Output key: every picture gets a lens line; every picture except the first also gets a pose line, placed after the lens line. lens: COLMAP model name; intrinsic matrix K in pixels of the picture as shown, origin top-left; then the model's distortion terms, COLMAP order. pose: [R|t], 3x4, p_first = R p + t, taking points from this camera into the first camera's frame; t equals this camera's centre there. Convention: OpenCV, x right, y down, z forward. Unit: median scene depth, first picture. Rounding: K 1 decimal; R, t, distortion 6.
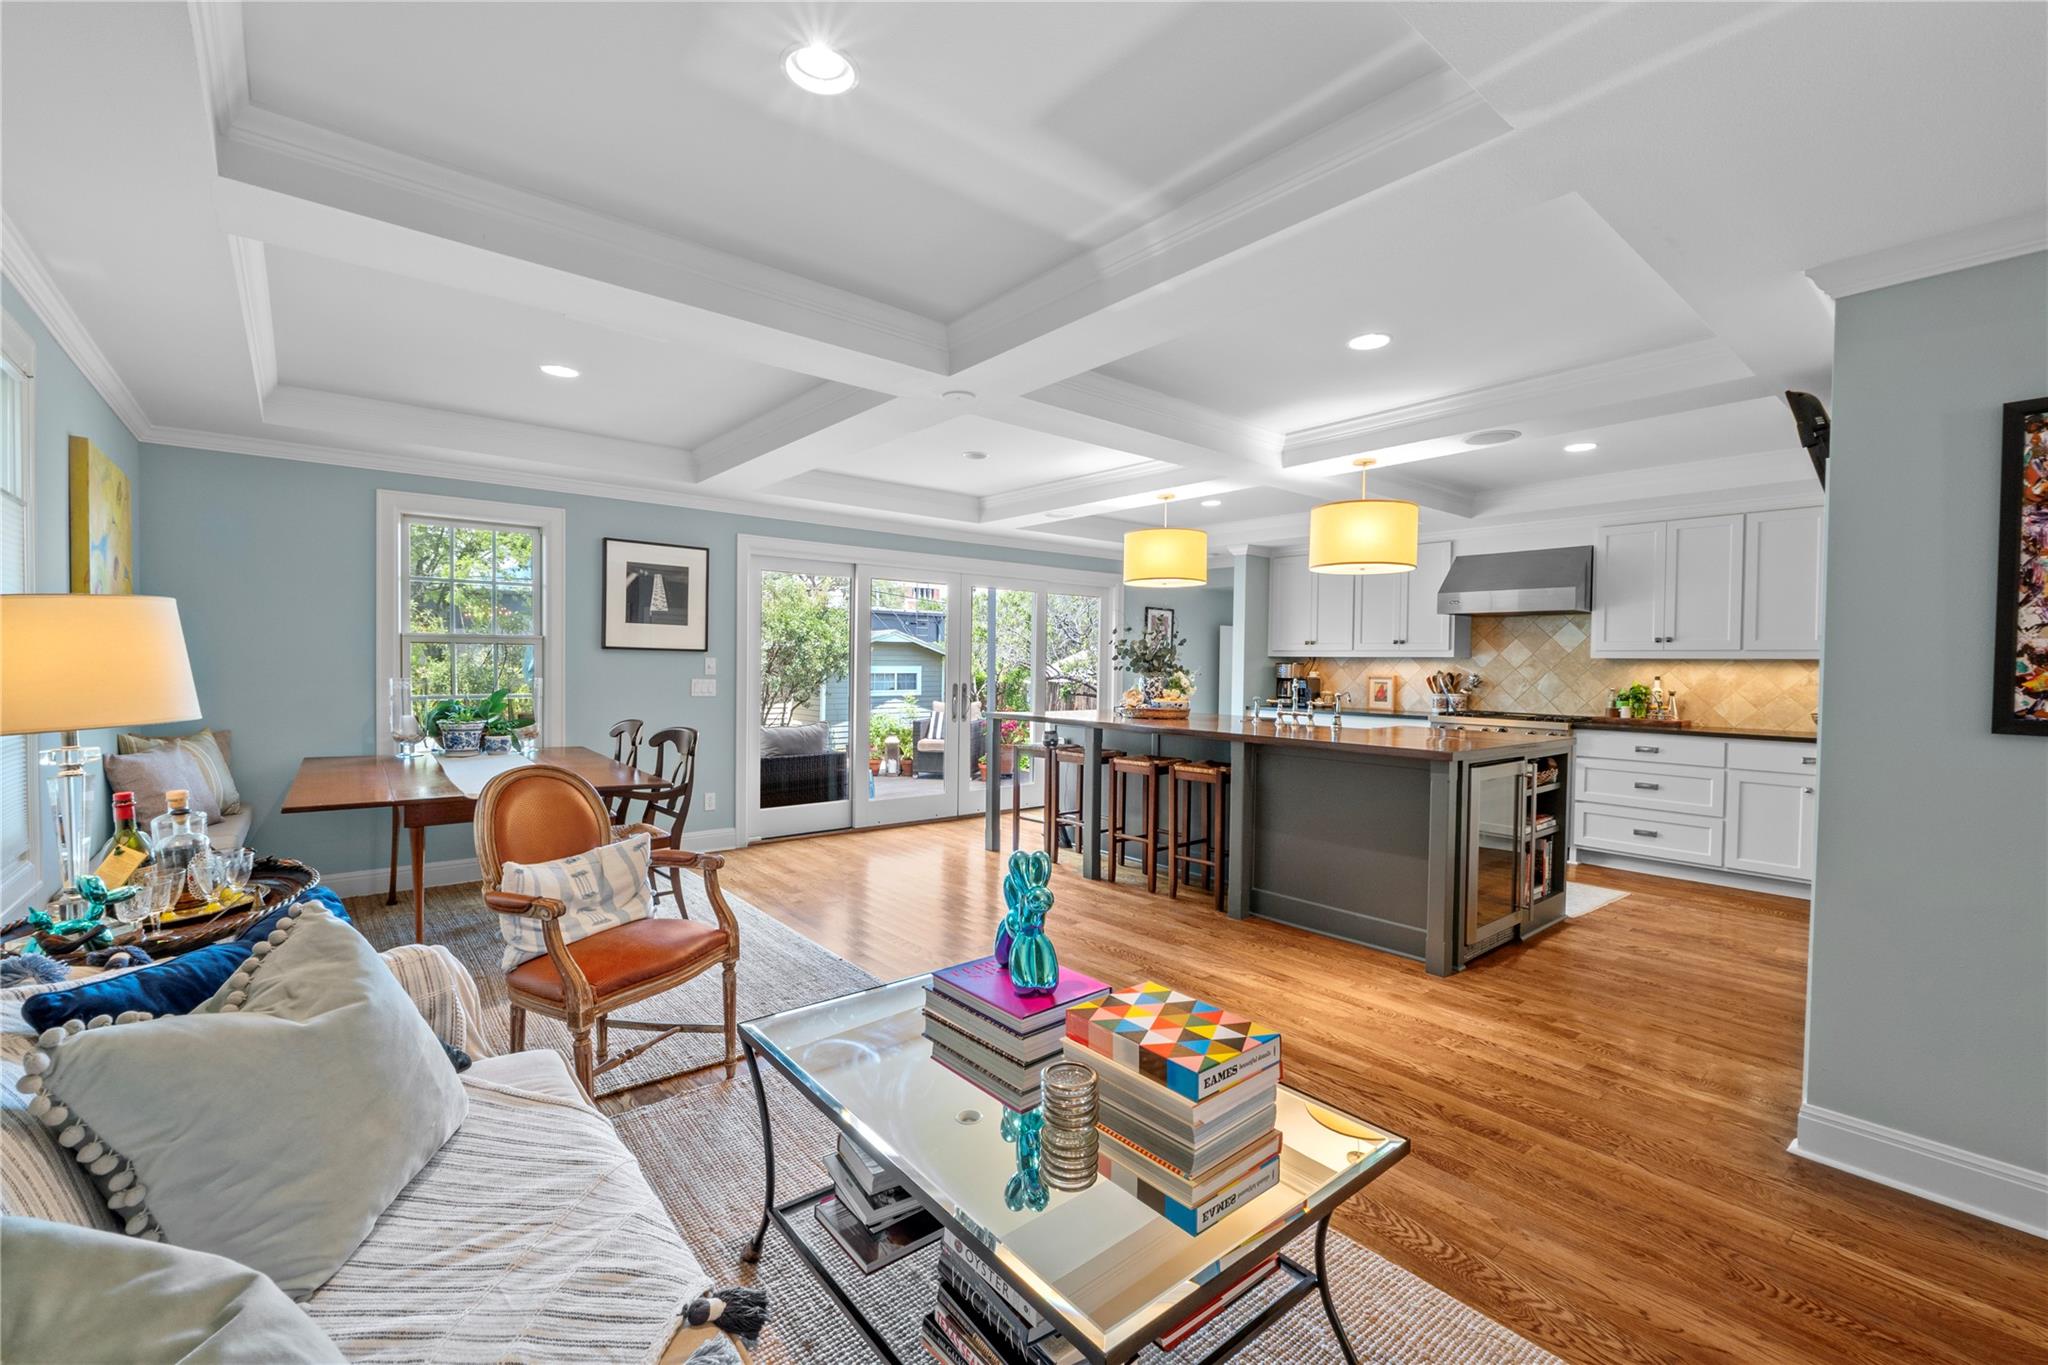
lens RADIAL K [[886.5, 0, 1010.0], [0, 886.5, 679.7], [0, 0, 1]] dist [-0.008894, 0.001072]
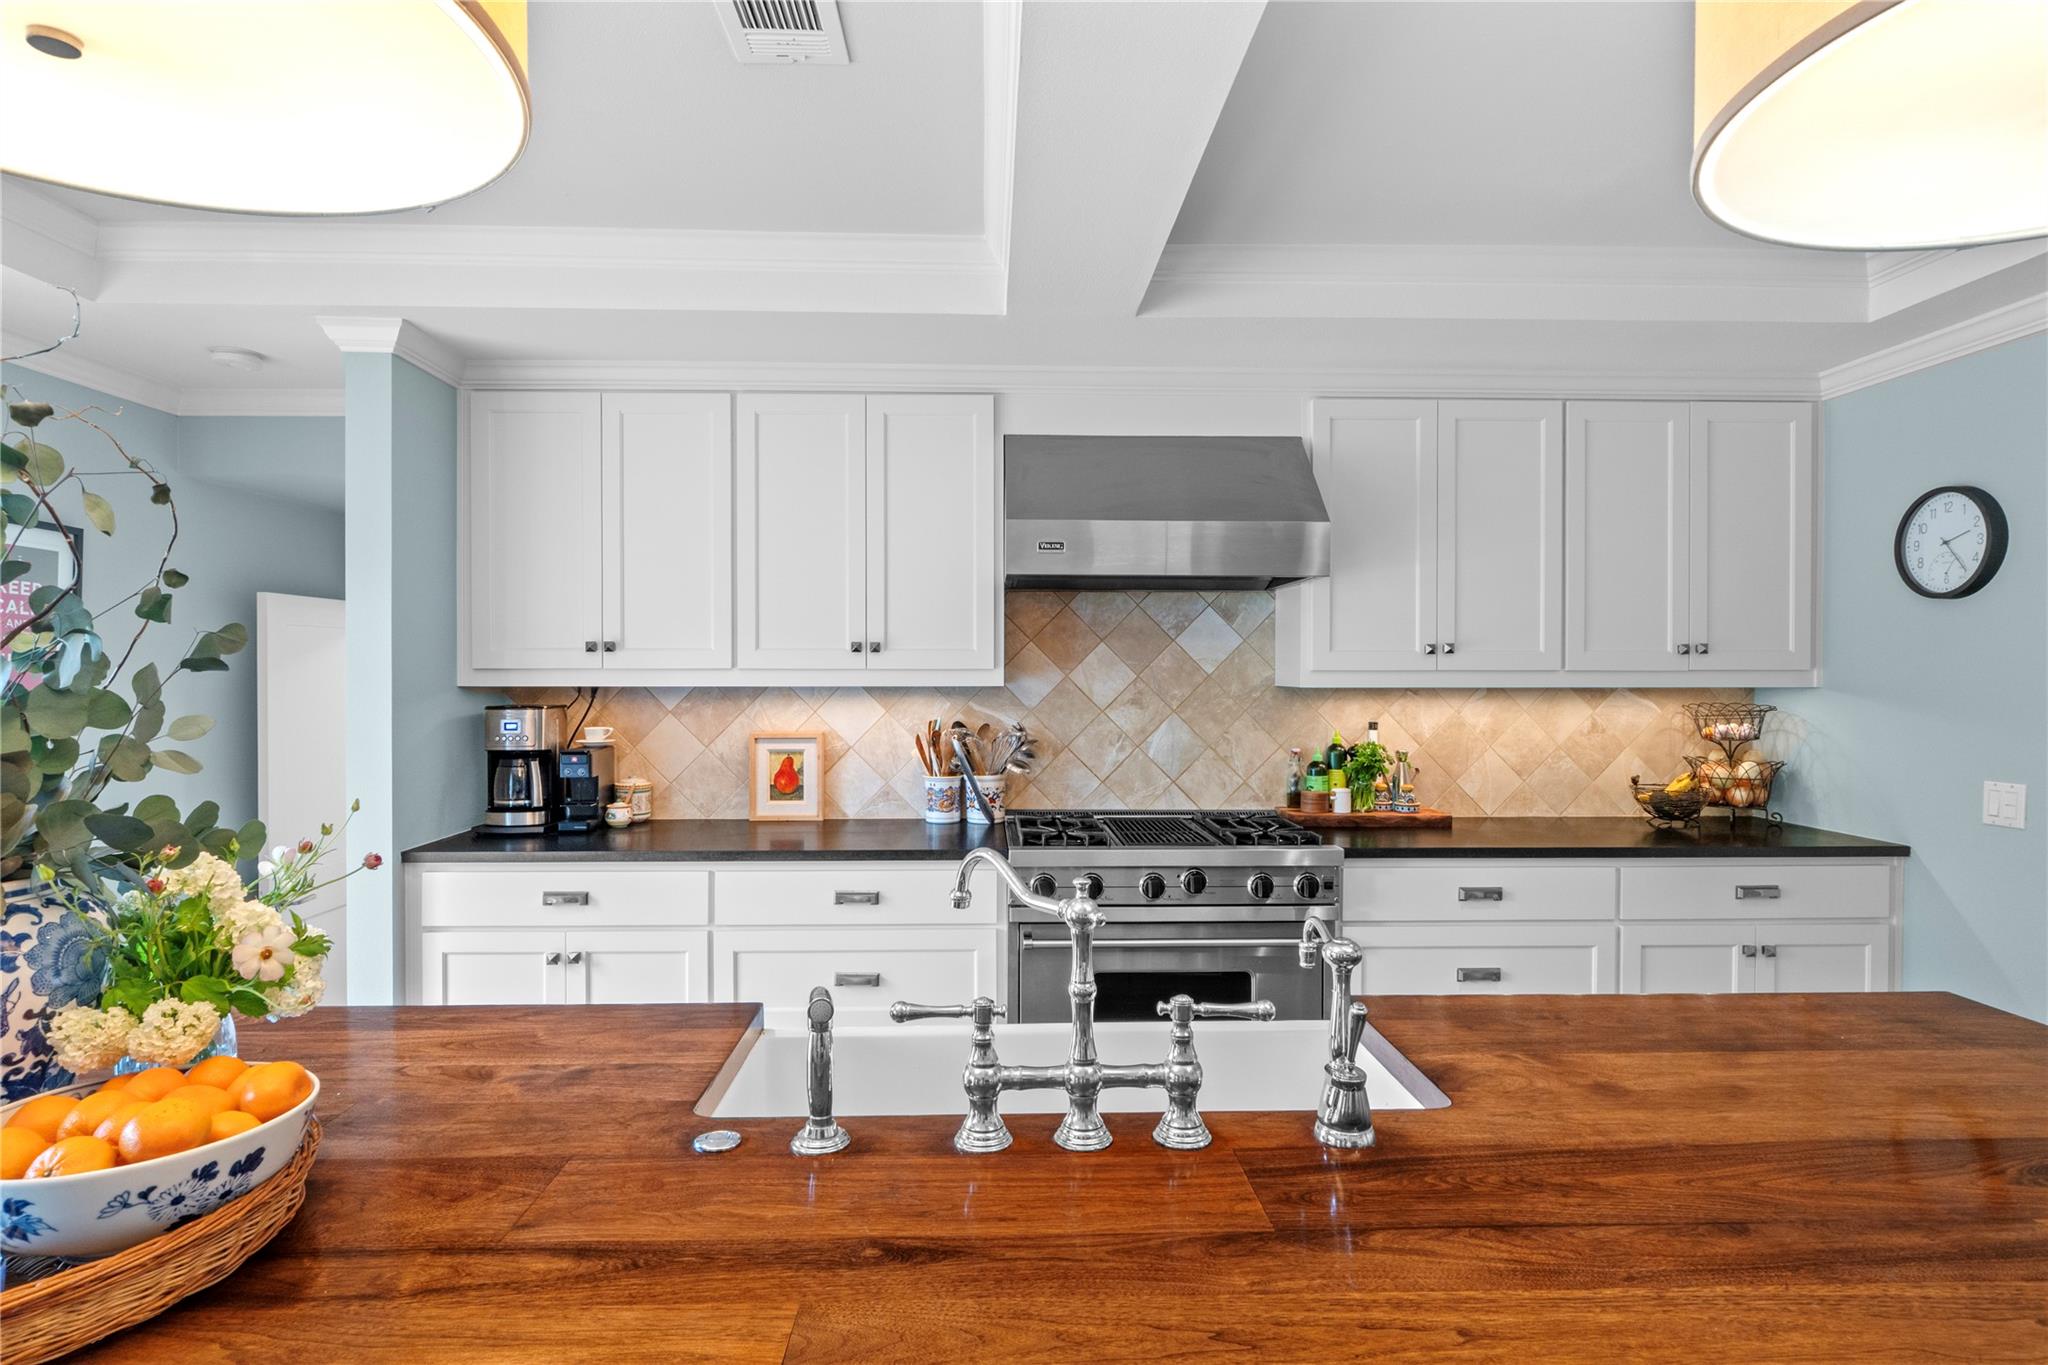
lens RADIAL K [[1086.0, 0, 1011.9], [0, 1086.0, 674.9], [0, 0, 1]] dist [-0.000574, -0.000601]
pose [[0.615734, -0.013838, 0.787832, 0.132537], [0.022499, 0.999747, -0.000024, -0.034132], [-0.787633, 0.017740, 0.615890, 0.778068]]
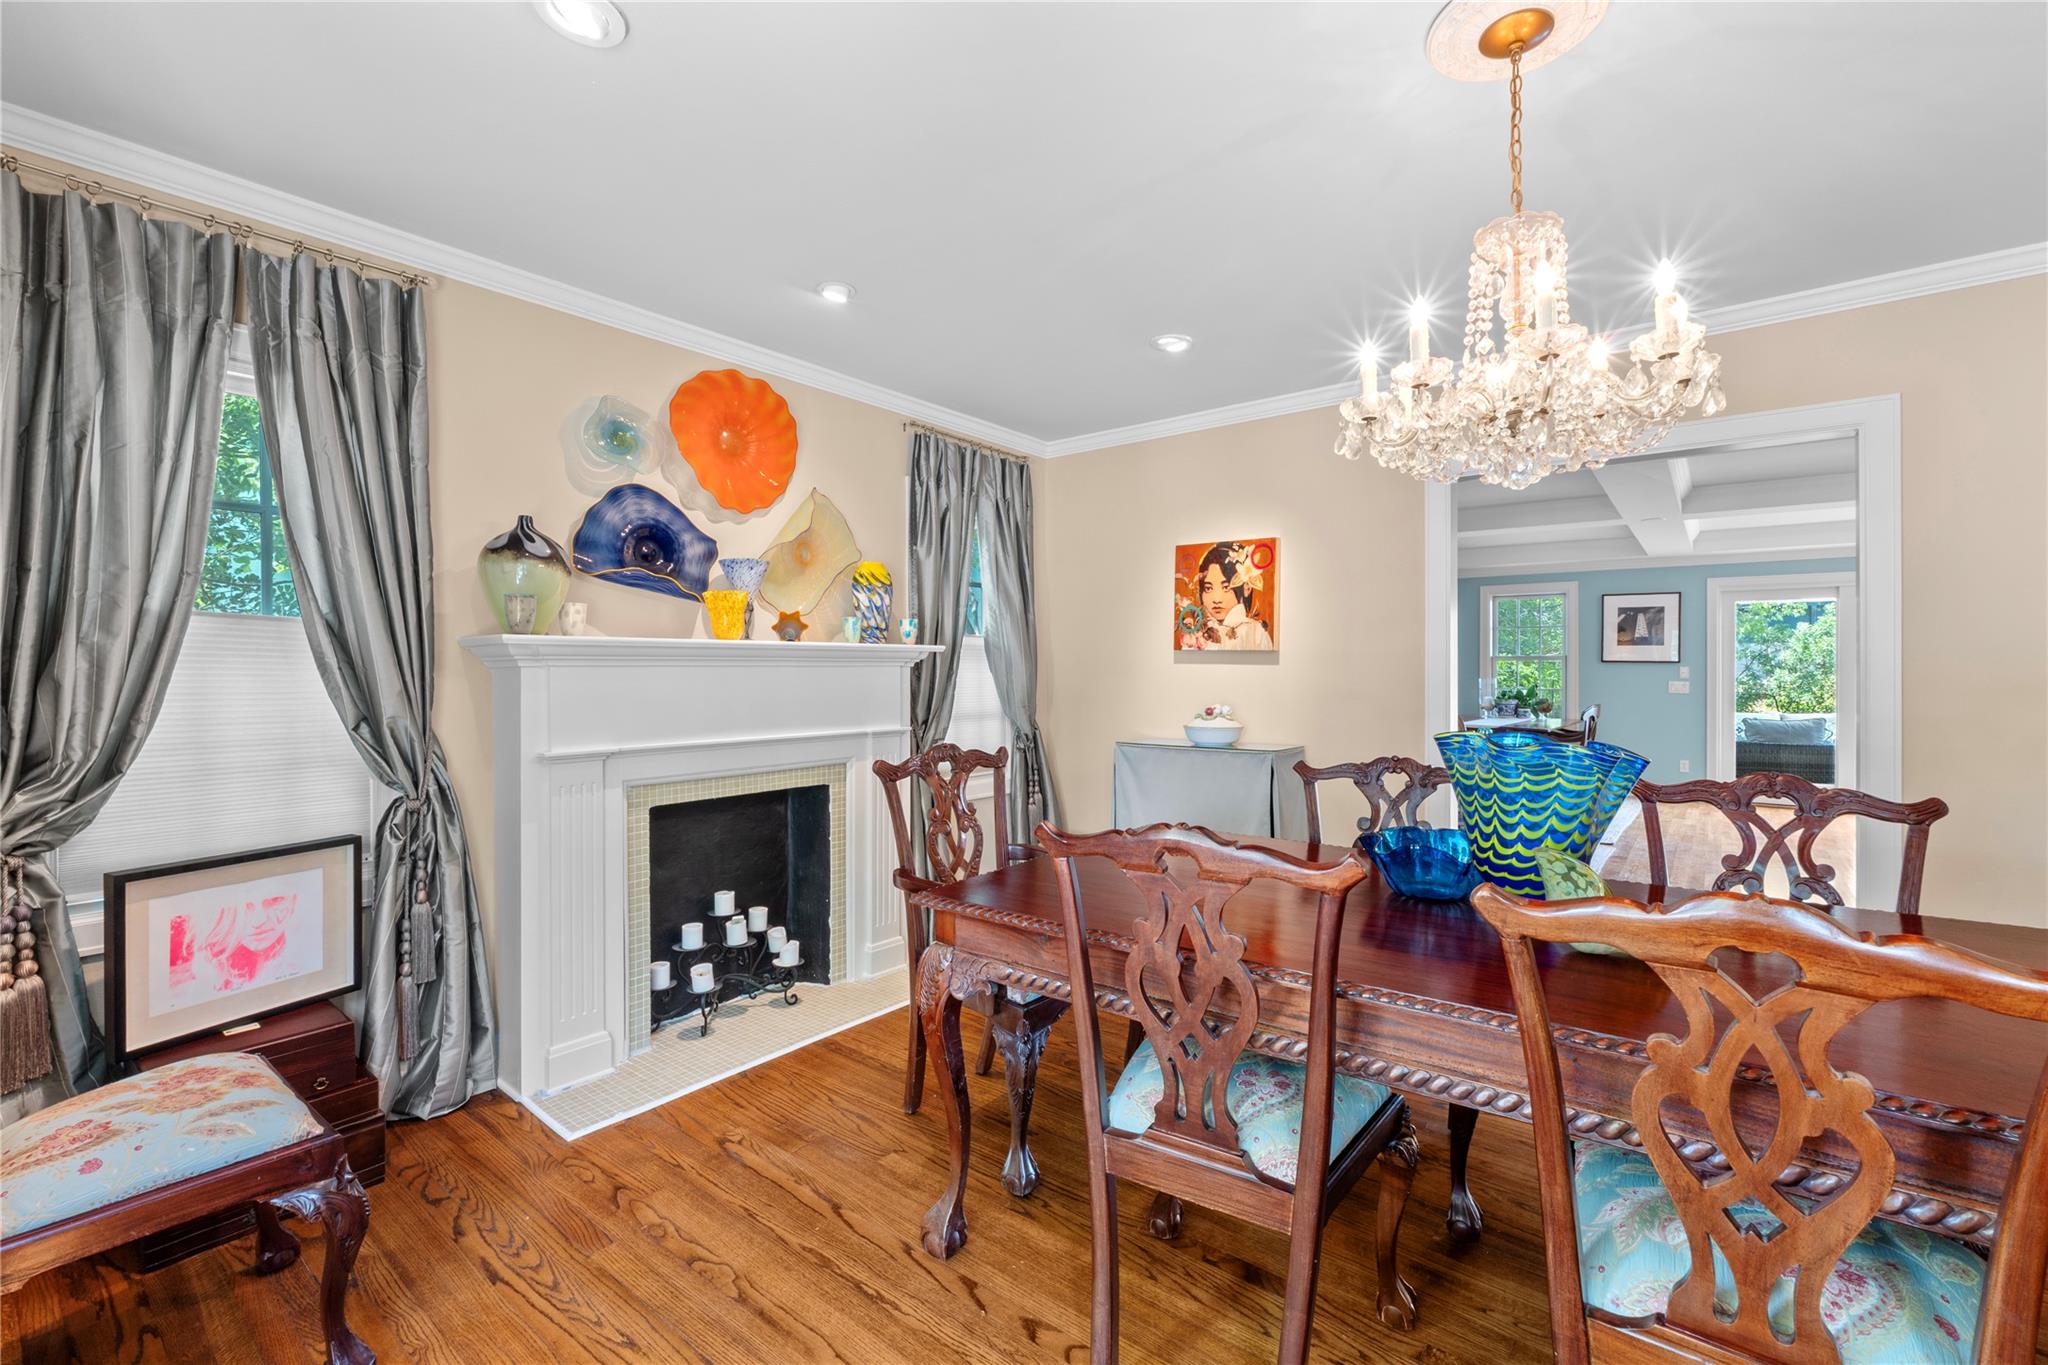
lens RADIAL K [[886.5, 0, 1029.2], [0, 886.5, 673.3], [0, 0, 1]] dist [-0.008894, 0.001072]
pose [[0.211263, -0.003435, -0.977423, 0.832139], [-0.020656, 0.999755, -0.007978, 0.019593], [0.977211, 0.021875, 0.211140, -0.349259]]
